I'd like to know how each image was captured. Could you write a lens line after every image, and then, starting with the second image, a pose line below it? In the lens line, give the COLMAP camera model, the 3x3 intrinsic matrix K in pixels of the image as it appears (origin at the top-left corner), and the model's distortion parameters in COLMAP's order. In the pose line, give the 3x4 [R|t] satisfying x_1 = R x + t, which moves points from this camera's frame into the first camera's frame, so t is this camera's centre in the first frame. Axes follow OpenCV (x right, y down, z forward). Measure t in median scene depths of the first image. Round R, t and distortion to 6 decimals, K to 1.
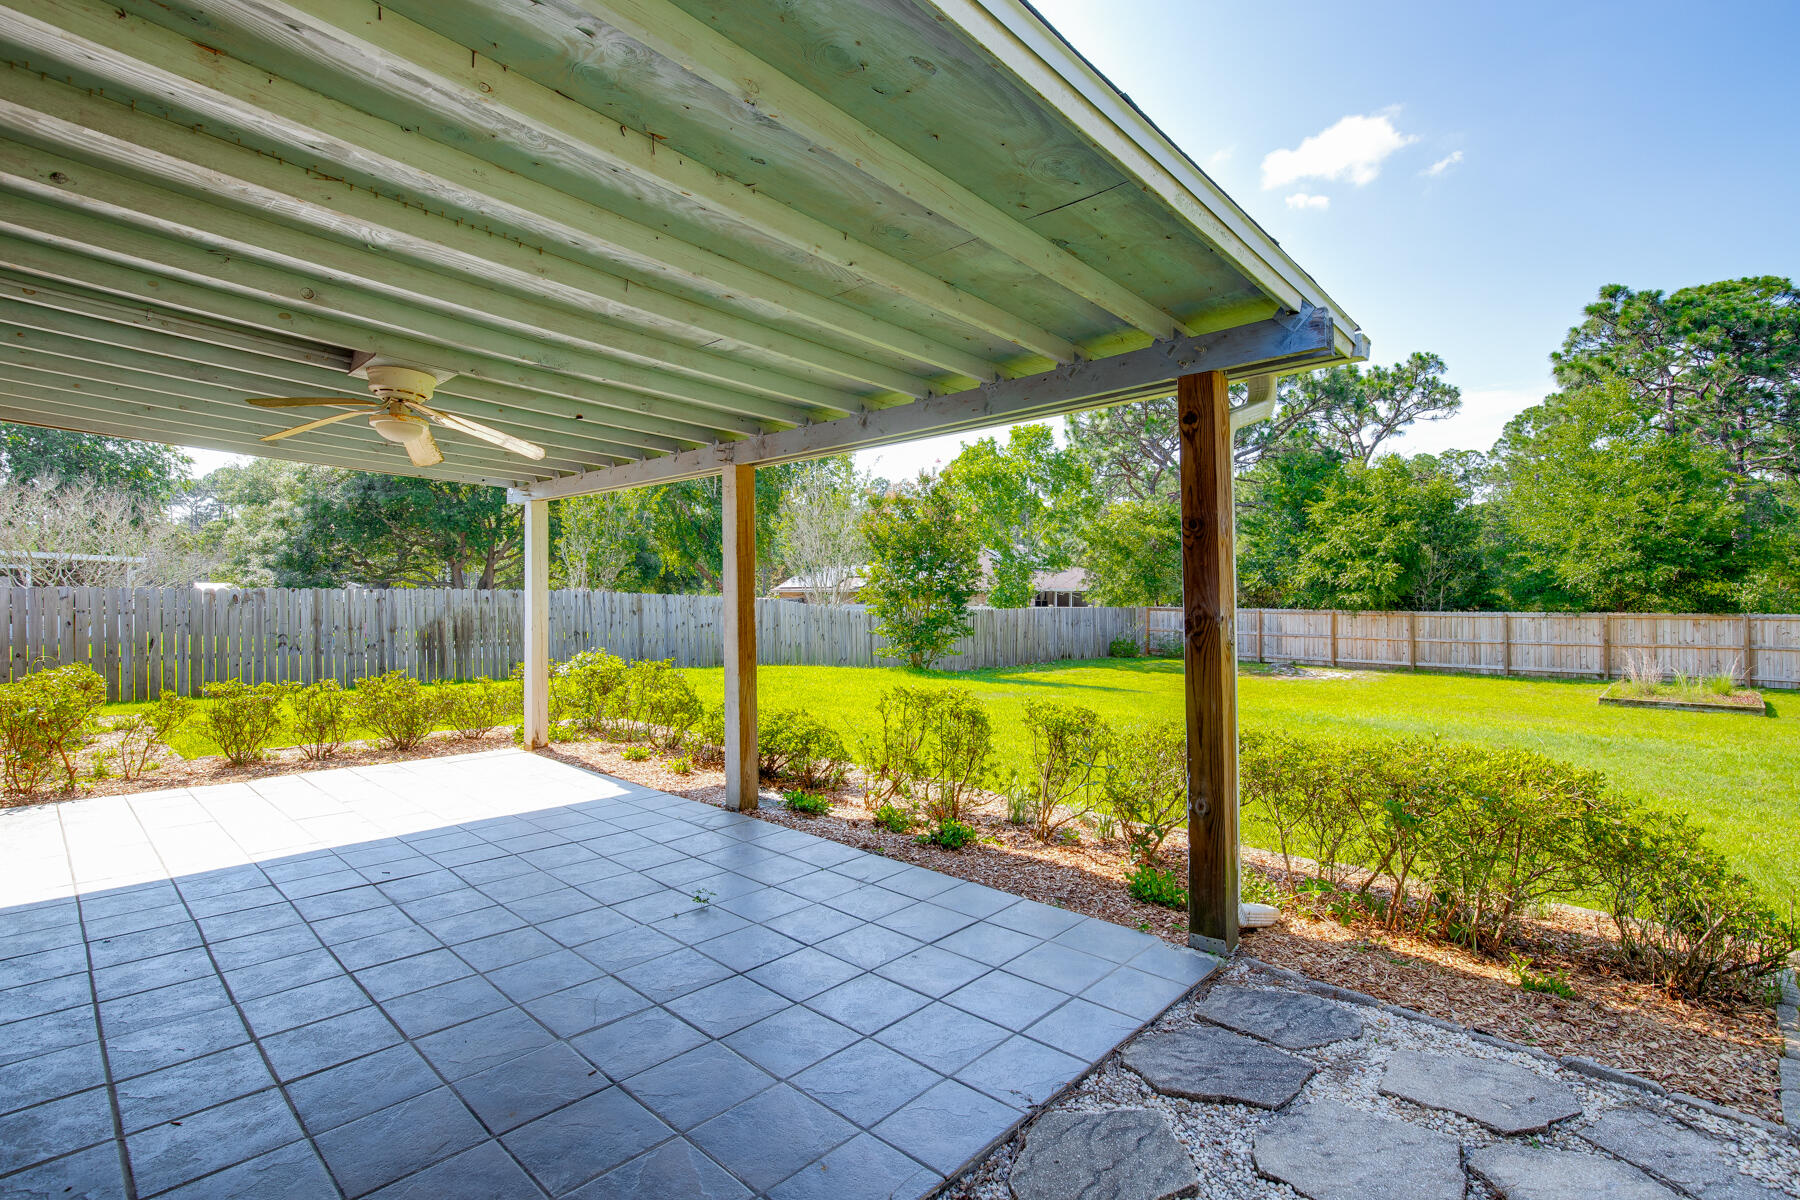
lens RADIAL K [[838.2, 0, 934.3], [0, 838.2, 595.0], [0, 0, 1]] dist [-0.003452, -0.000064]
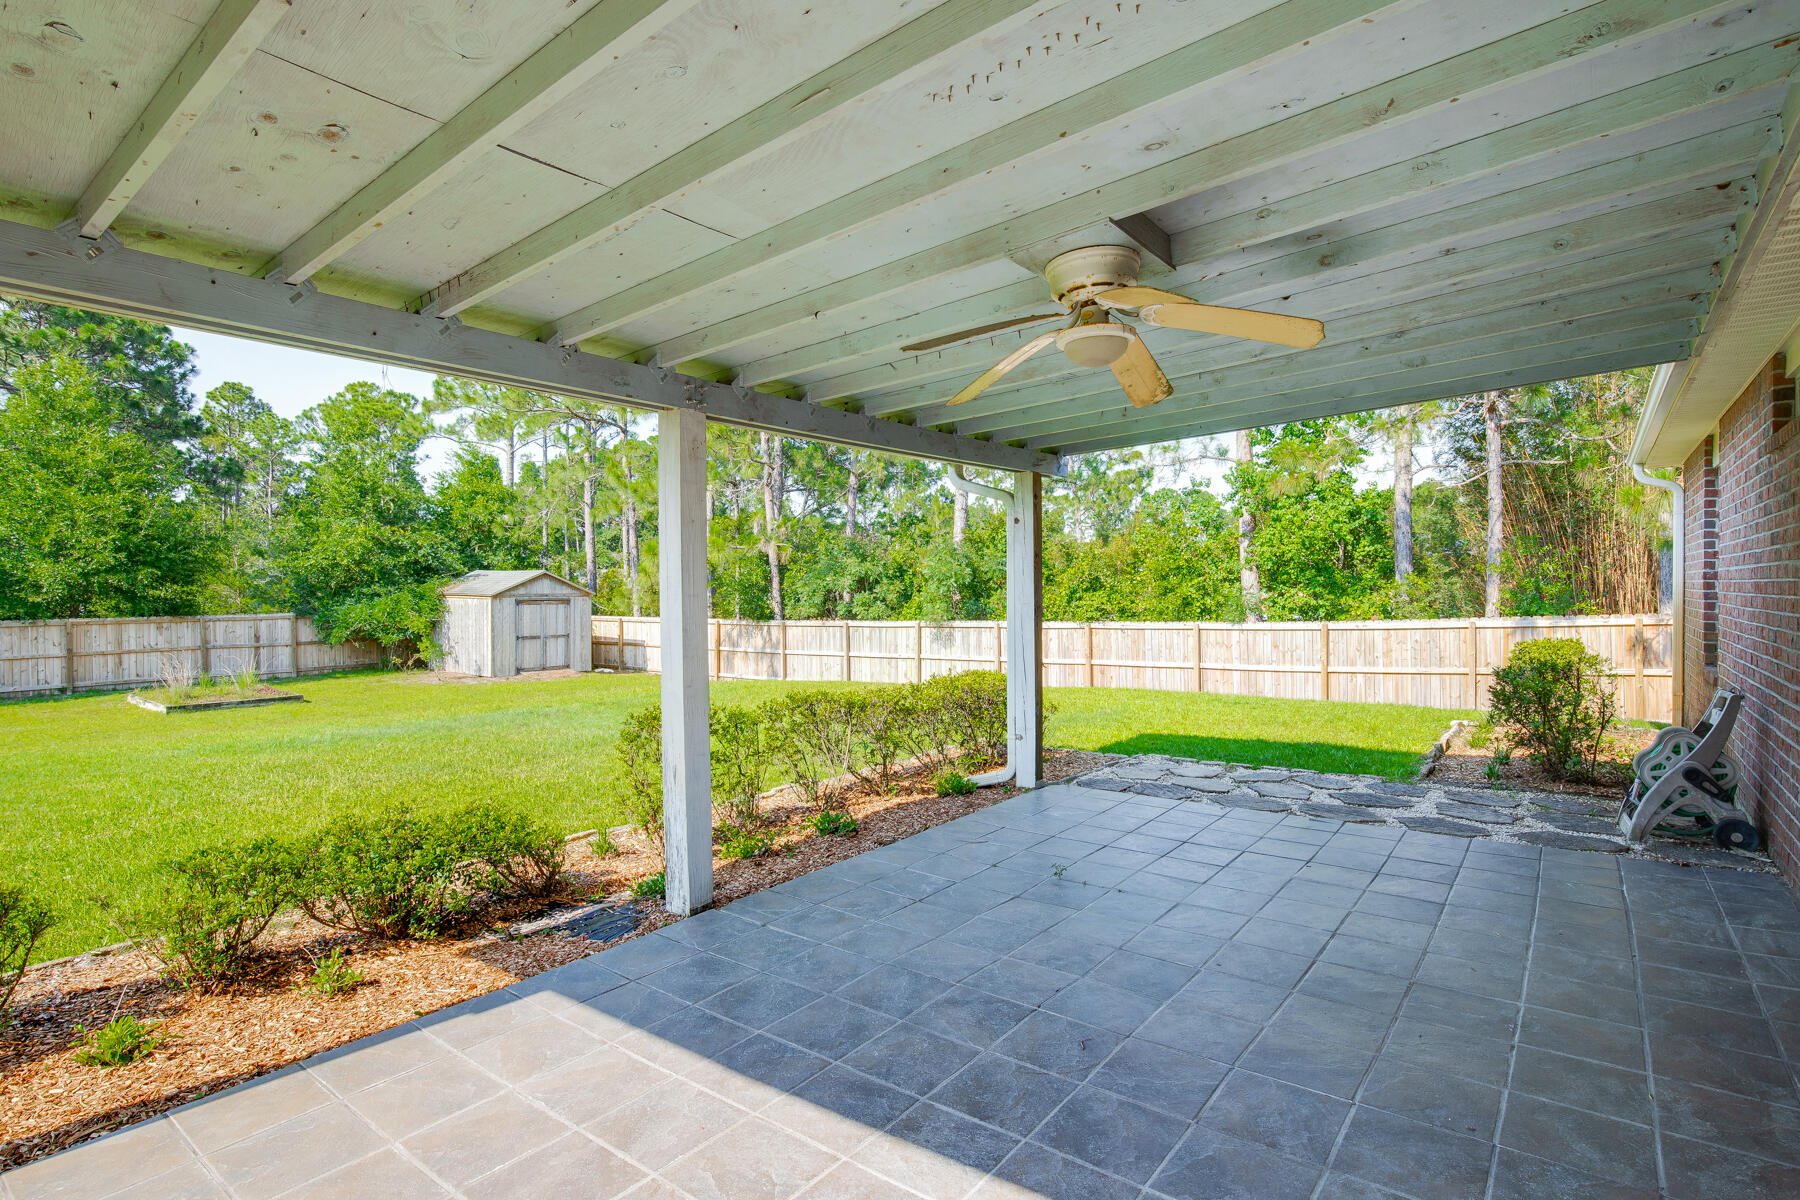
lens RADIAL K [[838.2, 0, 934.3], [0, 838.2, 595.0], [0, 0, 1]] dist [-0.003452, -0.000064]
pose [[-0.076633, -0.001370, 0.997058, -0.161913], [0.005468, 0.999983, 0.001794, -0.000943], [-0.997044, 0.005589, -0.076624, 0.147400]]
